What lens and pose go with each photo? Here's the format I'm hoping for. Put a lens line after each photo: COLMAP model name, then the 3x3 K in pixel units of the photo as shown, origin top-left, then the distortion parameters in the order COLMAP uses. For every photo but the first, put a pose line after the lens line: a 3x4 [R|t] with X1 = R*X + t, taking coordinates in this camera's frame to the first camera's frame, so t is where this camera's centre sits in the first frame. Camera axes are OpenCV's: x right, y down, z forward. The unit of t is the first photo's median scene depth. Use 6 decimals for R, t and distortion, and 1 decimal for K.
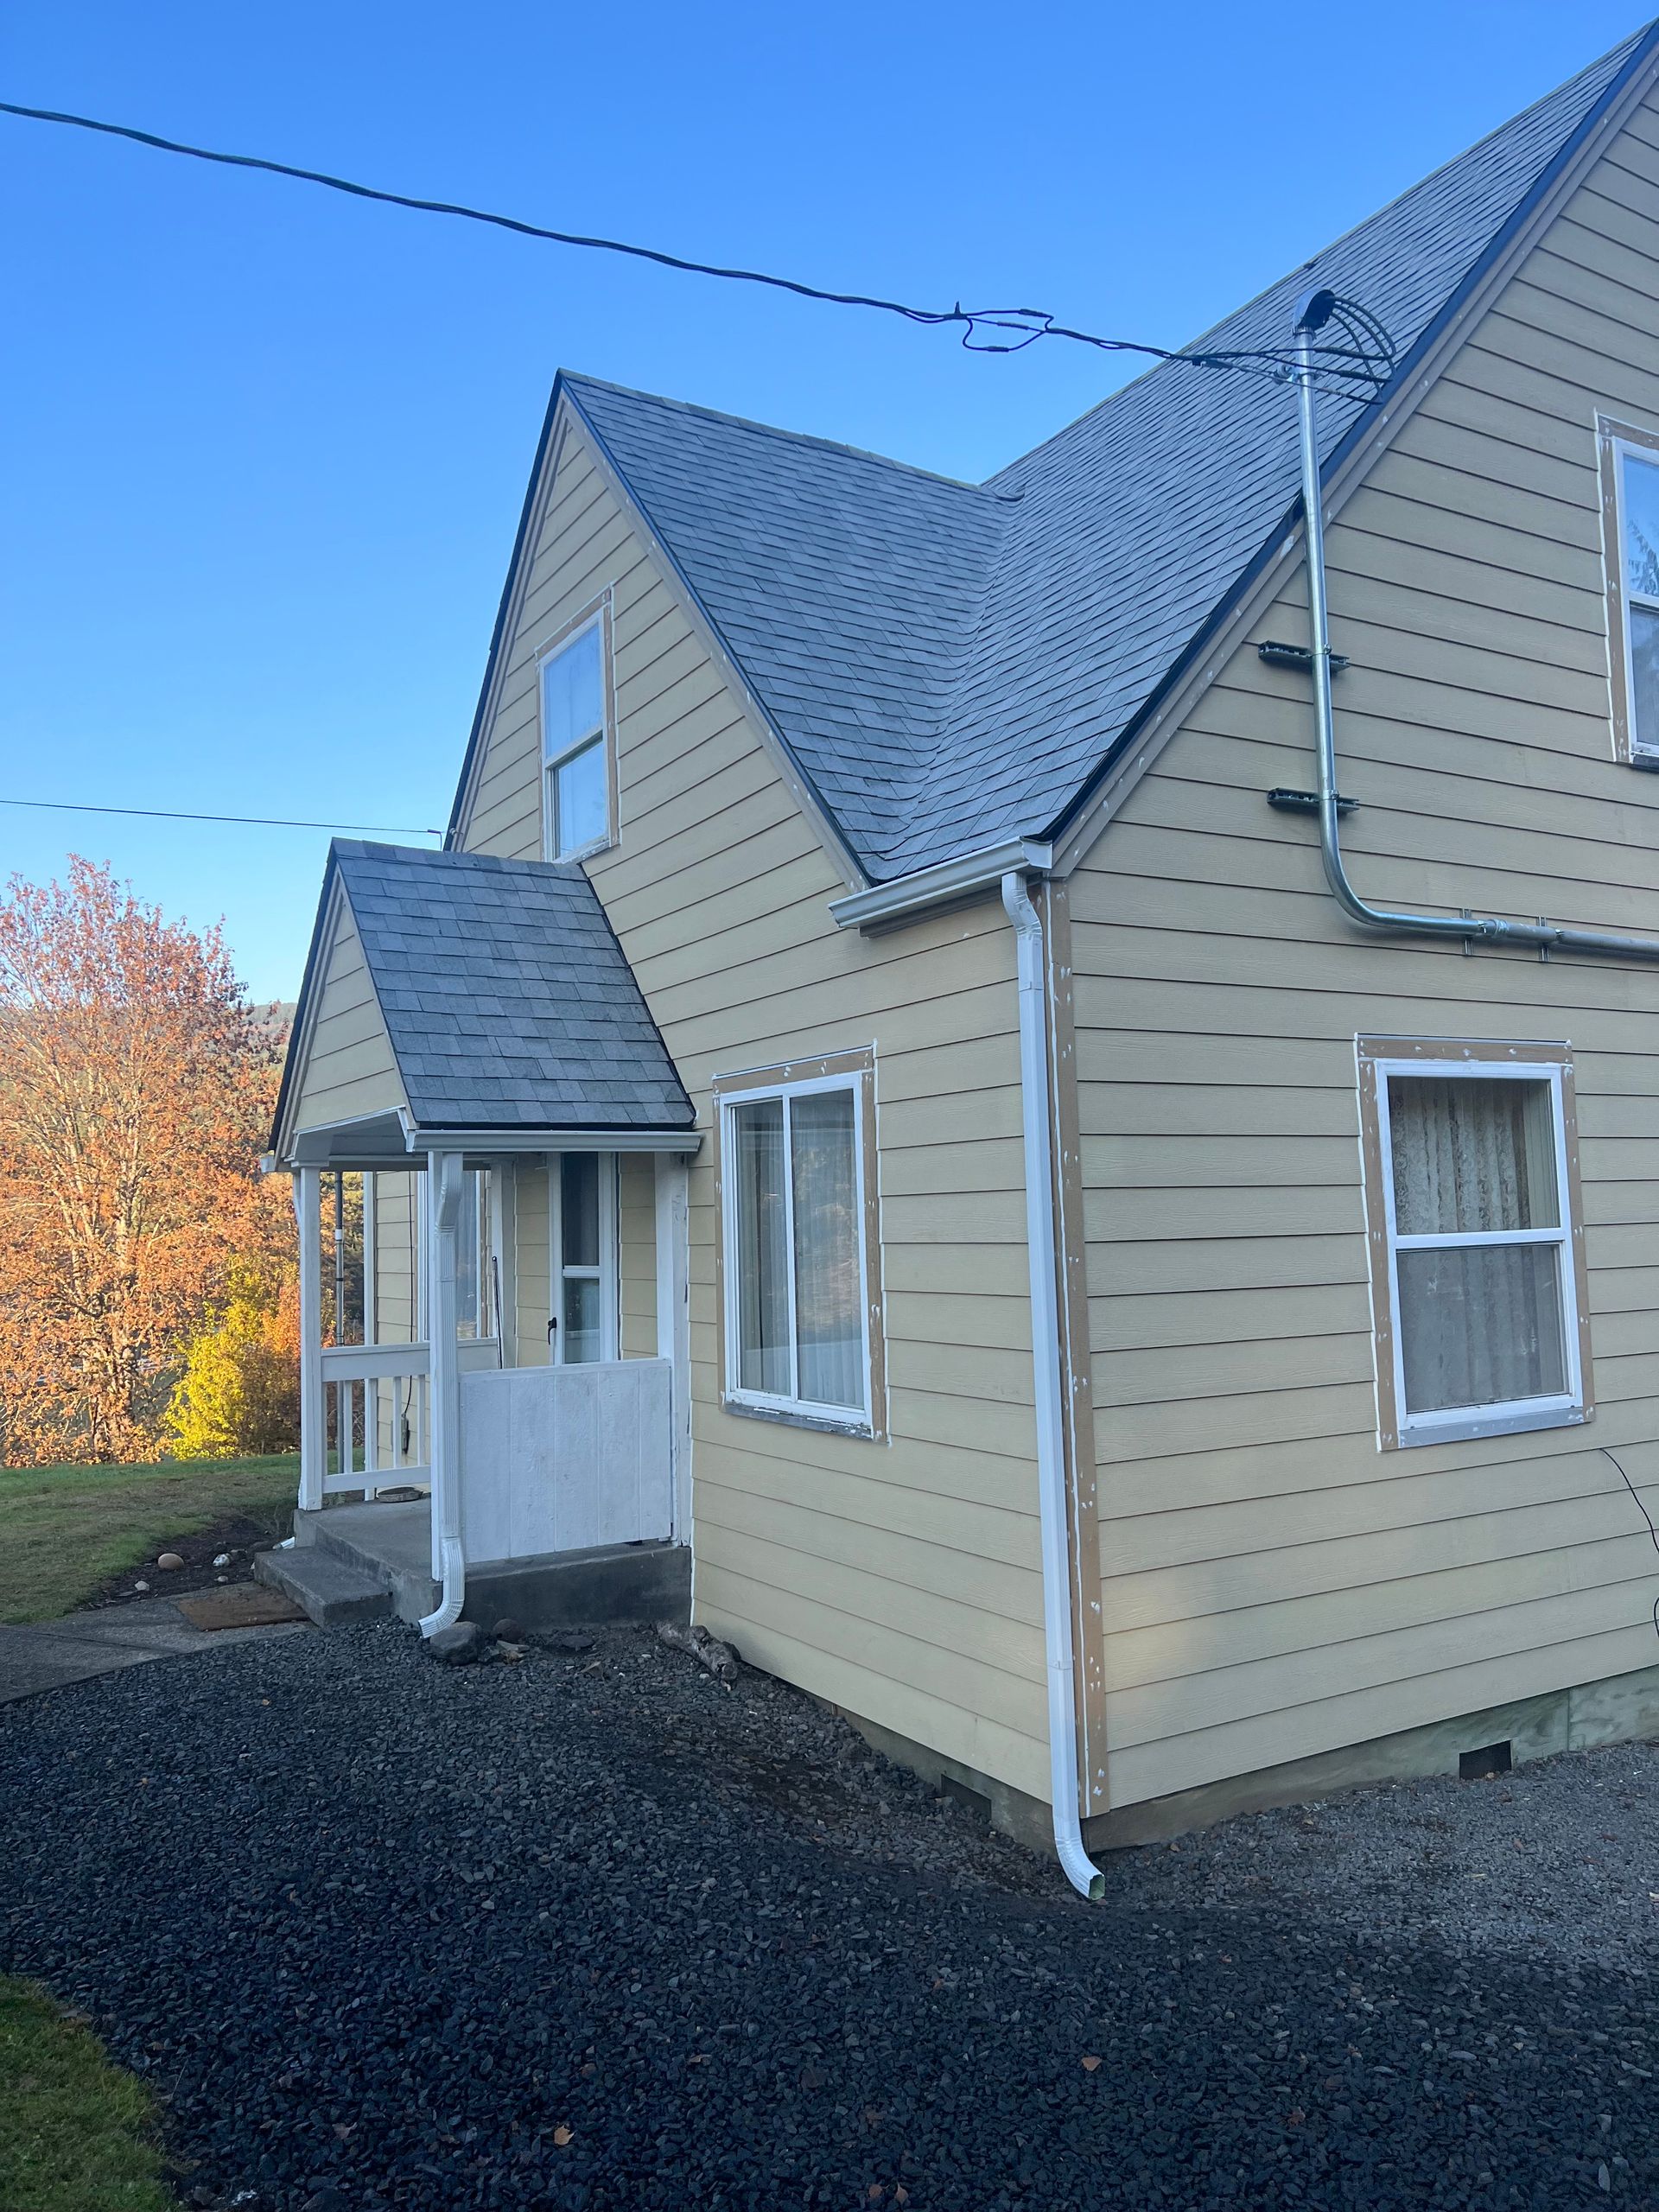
lens RADIAL K [[1639.4, 0, 830.2], [0, 1639.4, 1106.4], [0, 0, 1]] dist [0.051606, -0.062061]
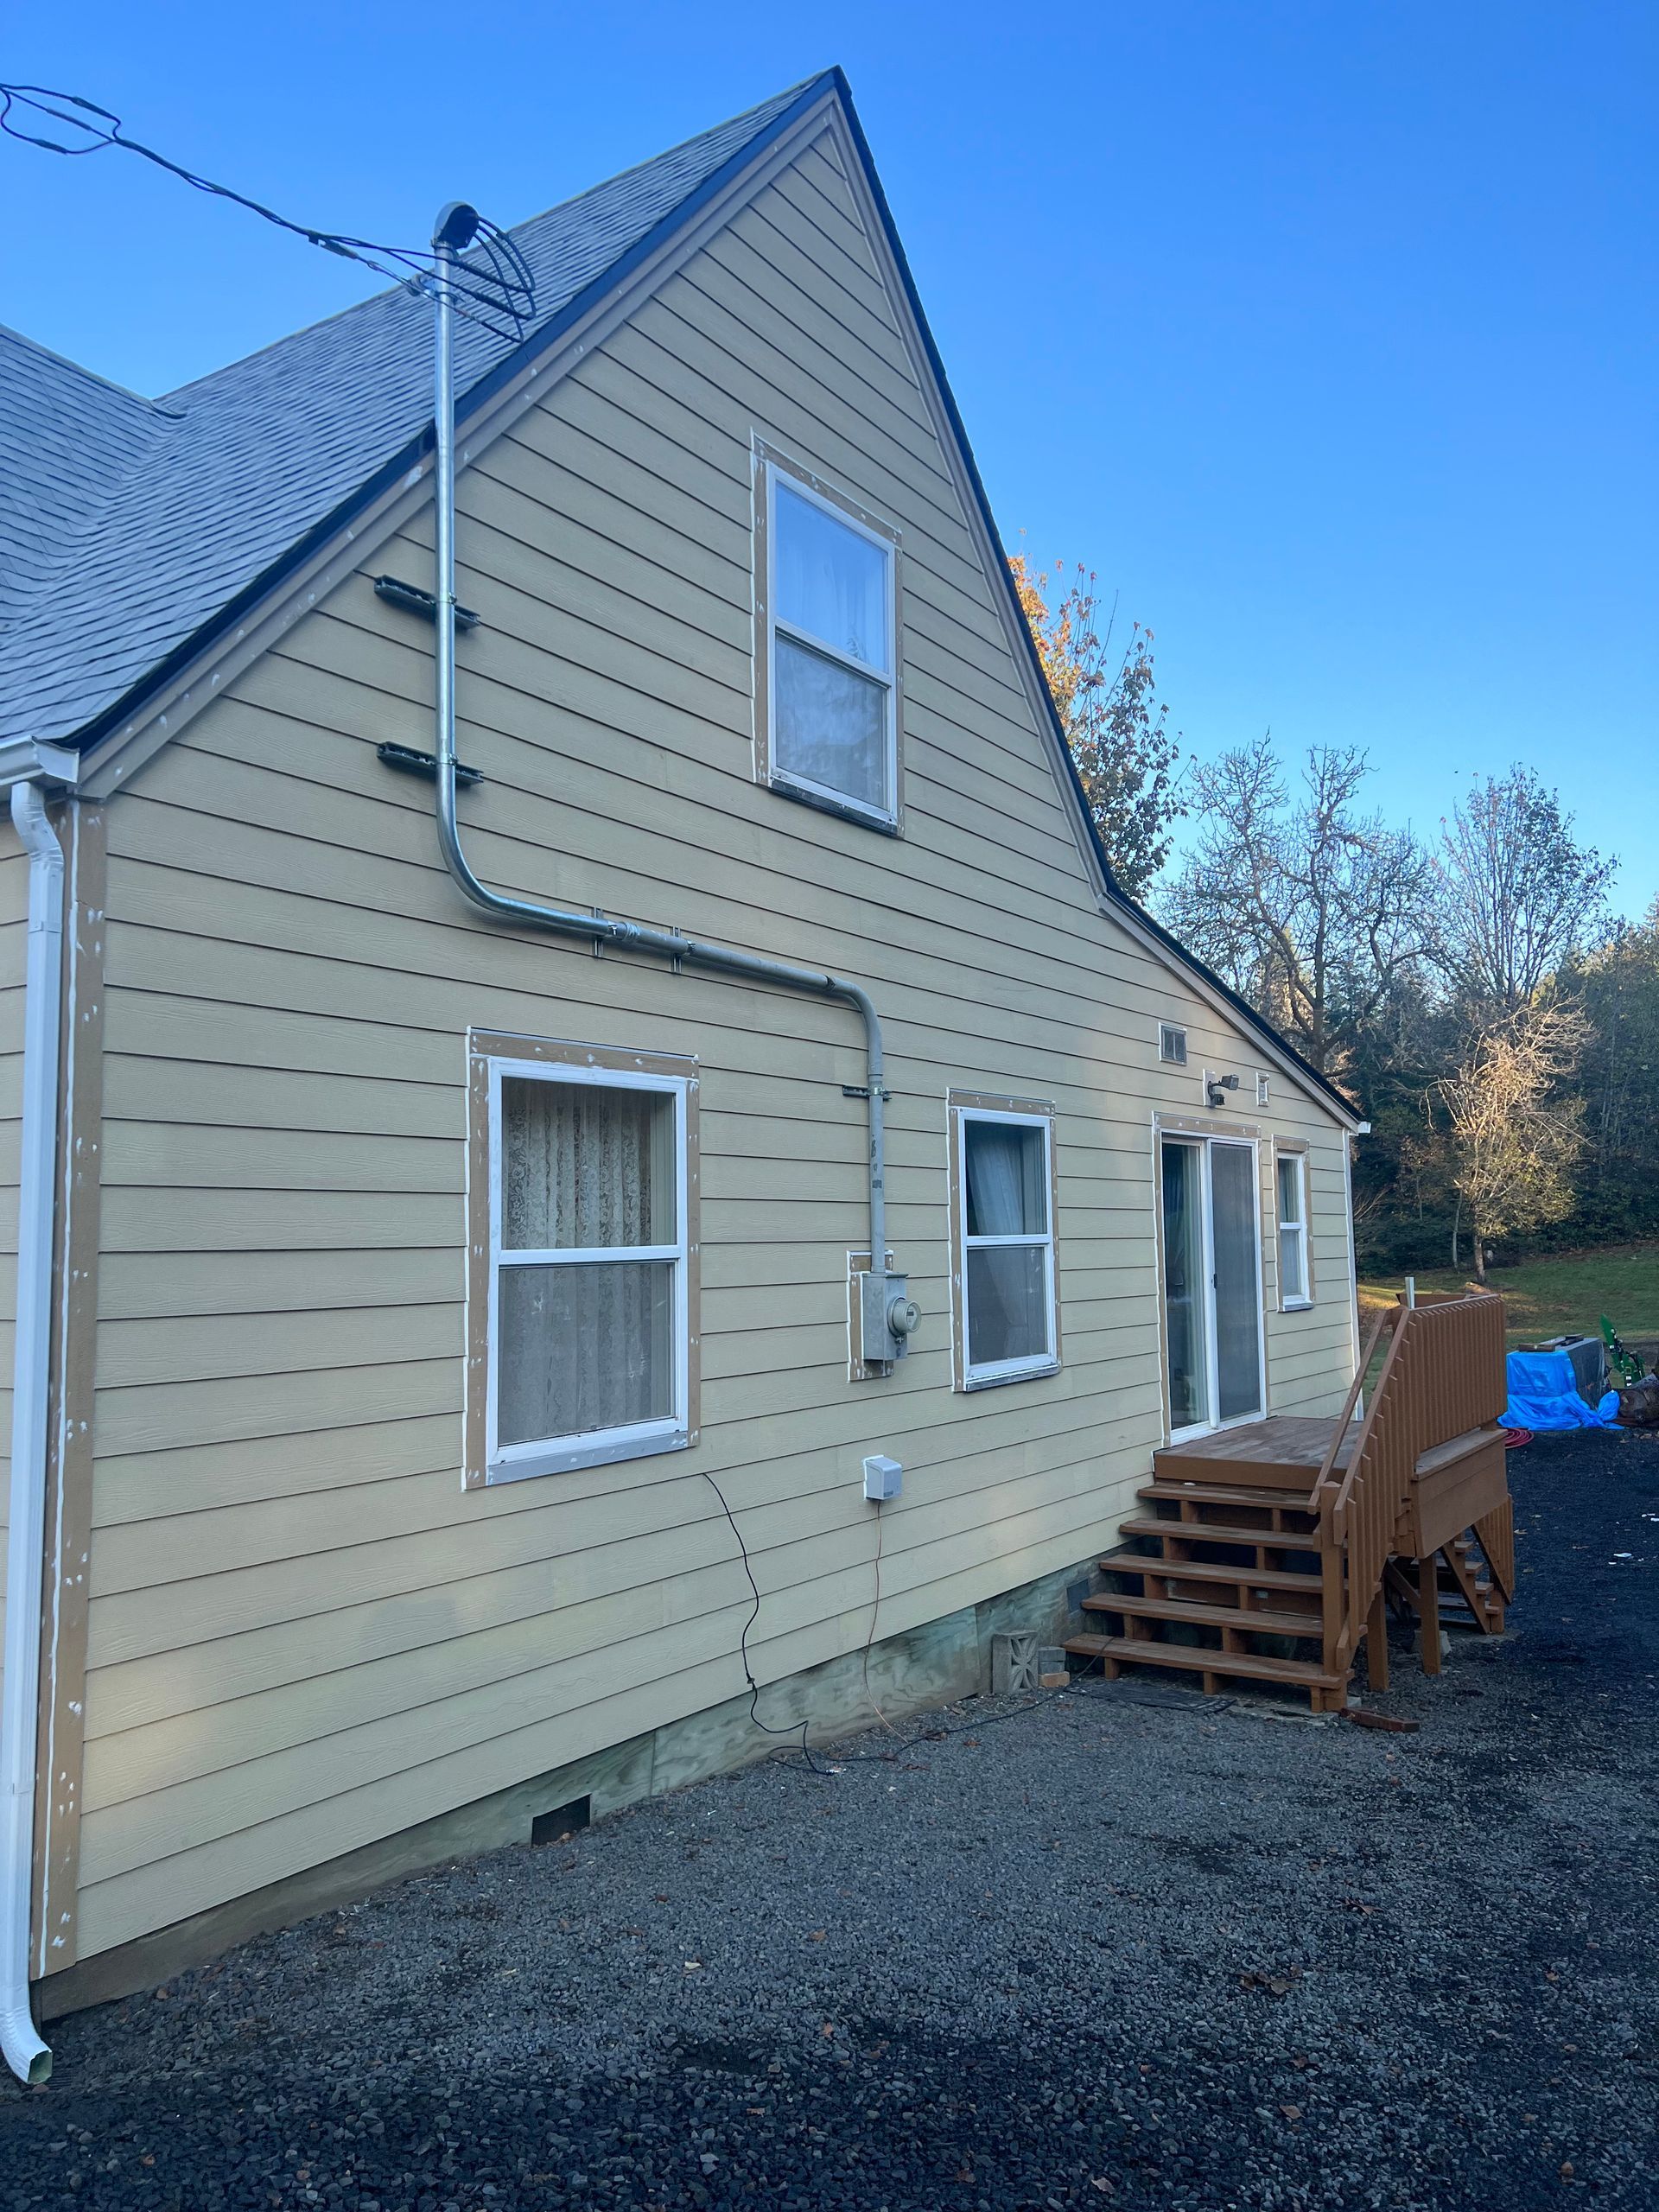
lens RADIAL K [[1639.4, 0, 819.2], [0, 1639.4, 1096.3], [0, 0, 1]] dist [0.051606, -0.062061]
pose [[0.901441, 0.055365, 0.429346, 0.109432], [-0.044612, 0.998388, -0.035078, 0.017638], [-0.430597, 0.012467, 0.902458, 0.102900]]
